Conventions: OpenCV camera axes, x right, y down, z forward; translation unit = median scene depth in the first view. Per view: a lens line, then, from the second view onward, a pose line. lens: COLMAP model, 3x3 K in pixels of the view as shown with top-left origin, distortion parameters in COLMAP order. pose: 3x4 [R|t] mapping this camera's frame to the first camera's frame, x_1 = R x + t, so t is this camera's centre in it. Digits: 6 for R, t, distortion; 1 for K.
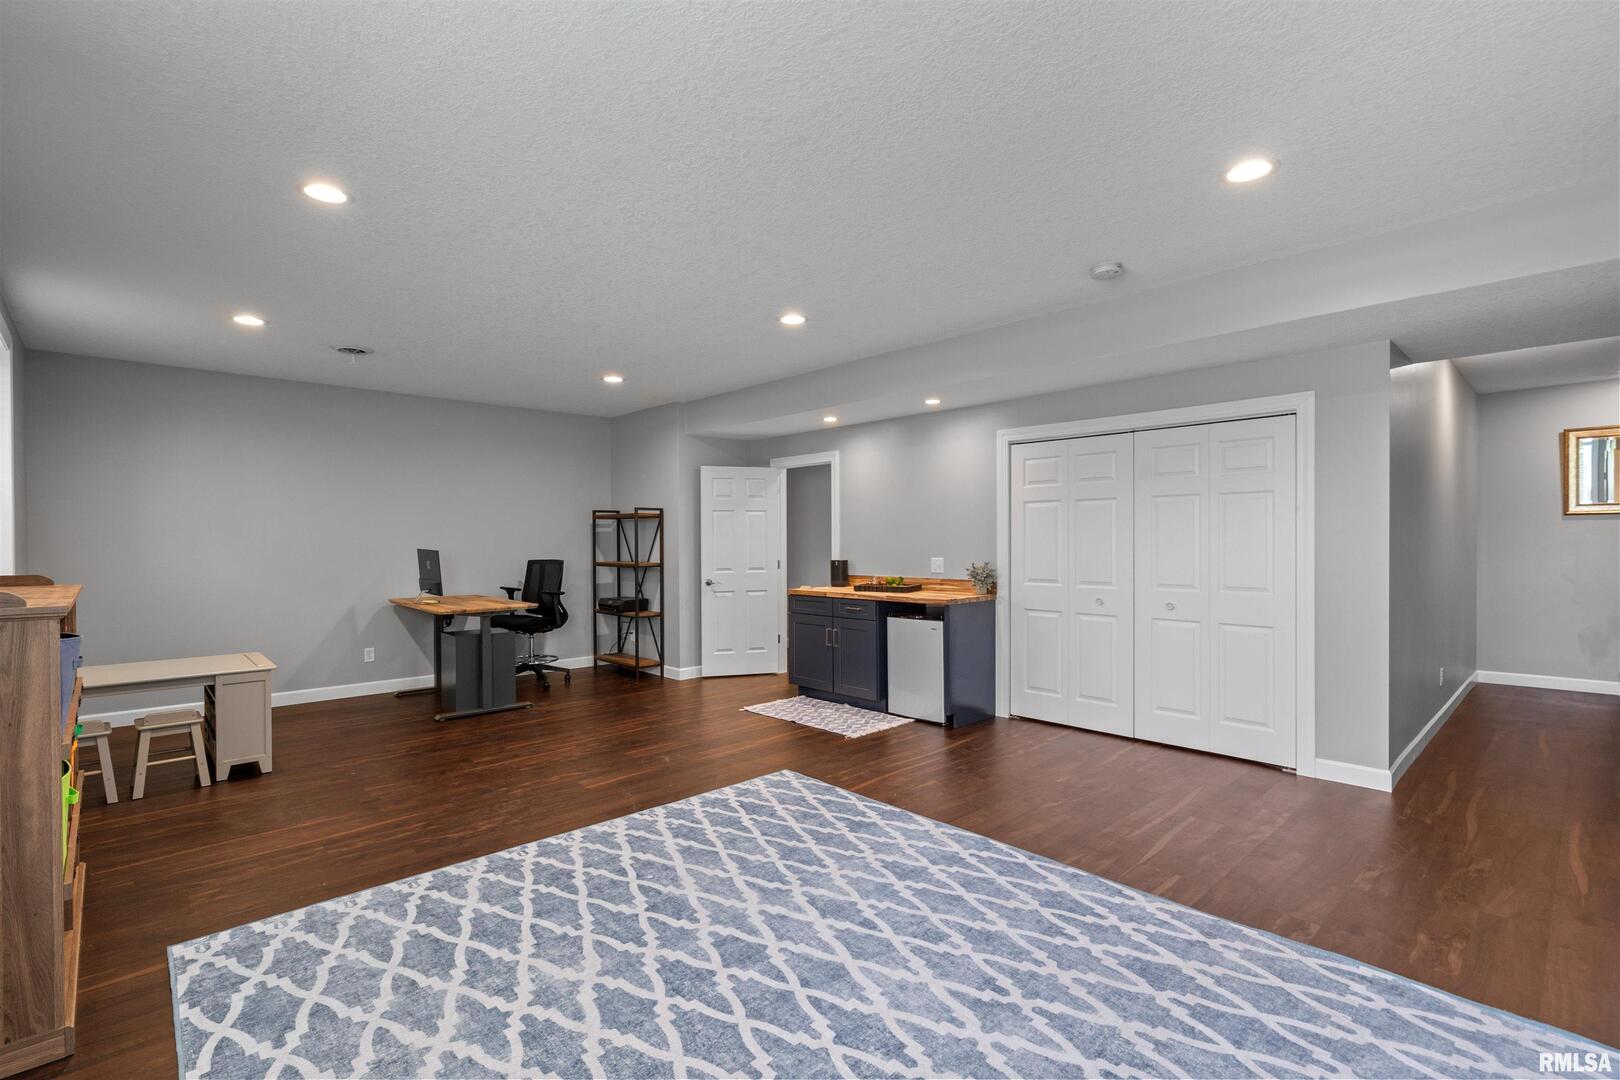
lens RADIAL K [[742.1, 0, 798.6], [0, 742.1, 537.5], [0, 0, 1]] dist [-0.001479, 0.001635]
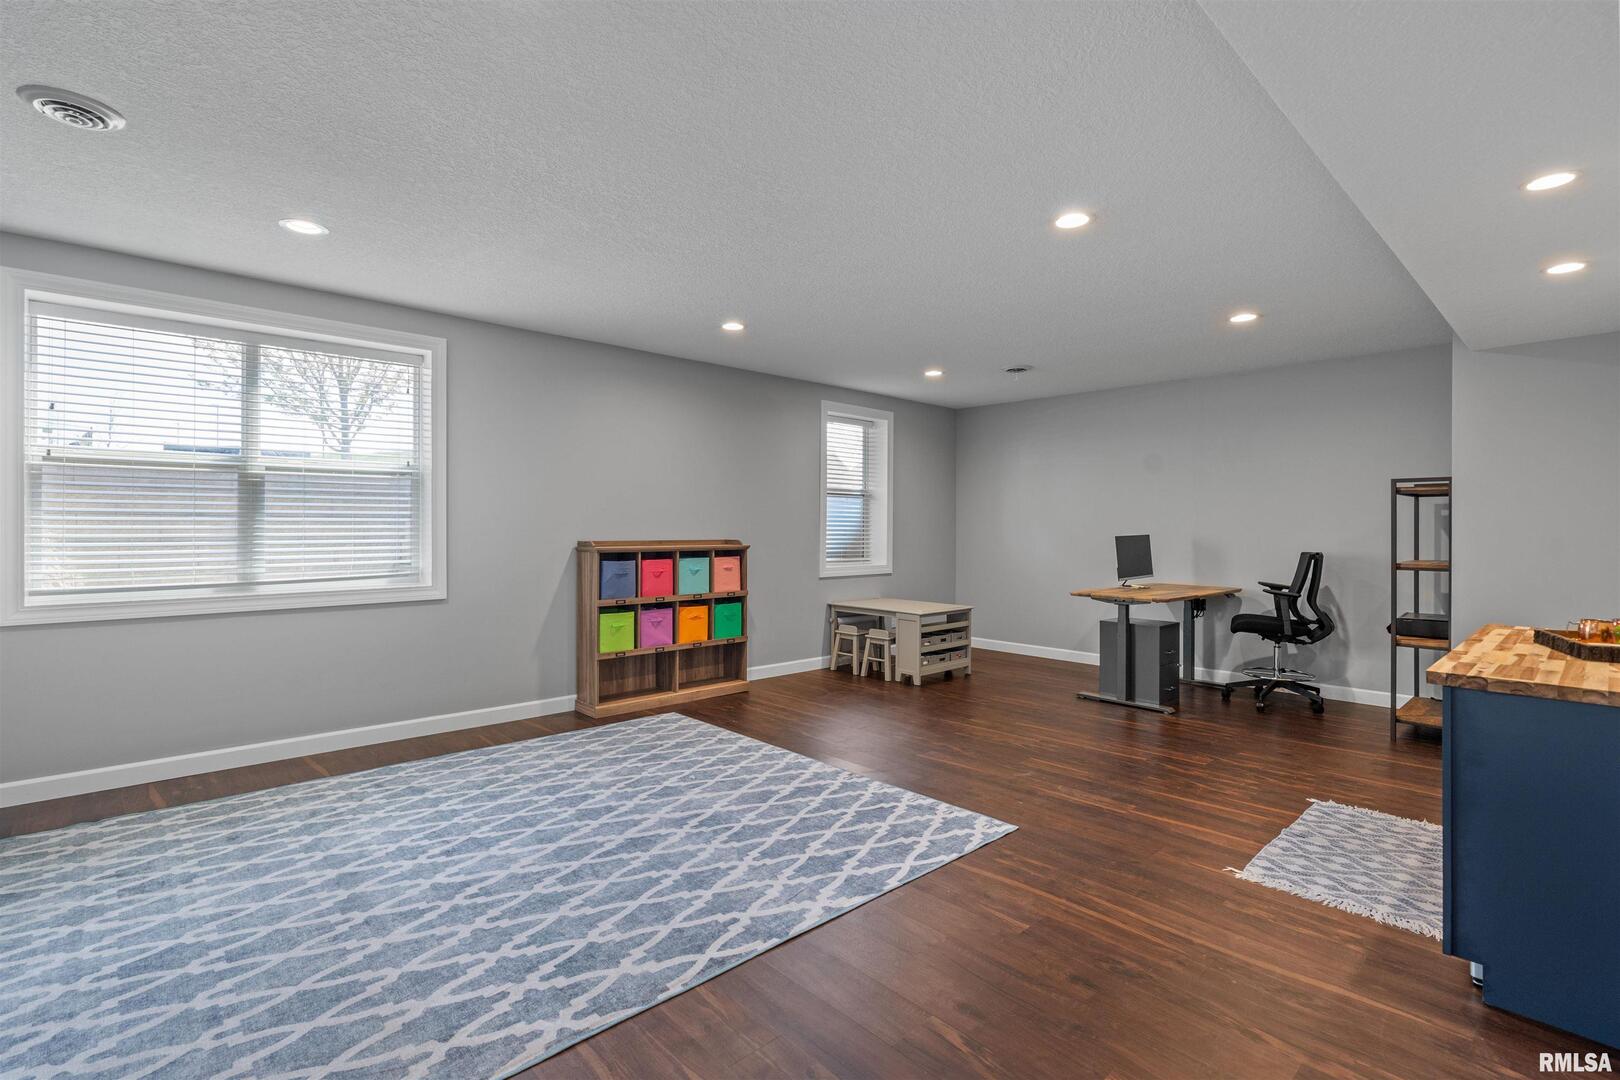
lens RADIAL K [[742.1, 0, 798.7], [0, 742.1, 534.4], [0, 0, 1]] dist [-0.001479, 0.001635]
pose [[-0.002361, 0.014009, -0.999899, 1.124658], [-0.000434, 0.999902, 0.014011, -0.000409], [0.999997, 0.000467, -0.002355, 1.168453]]
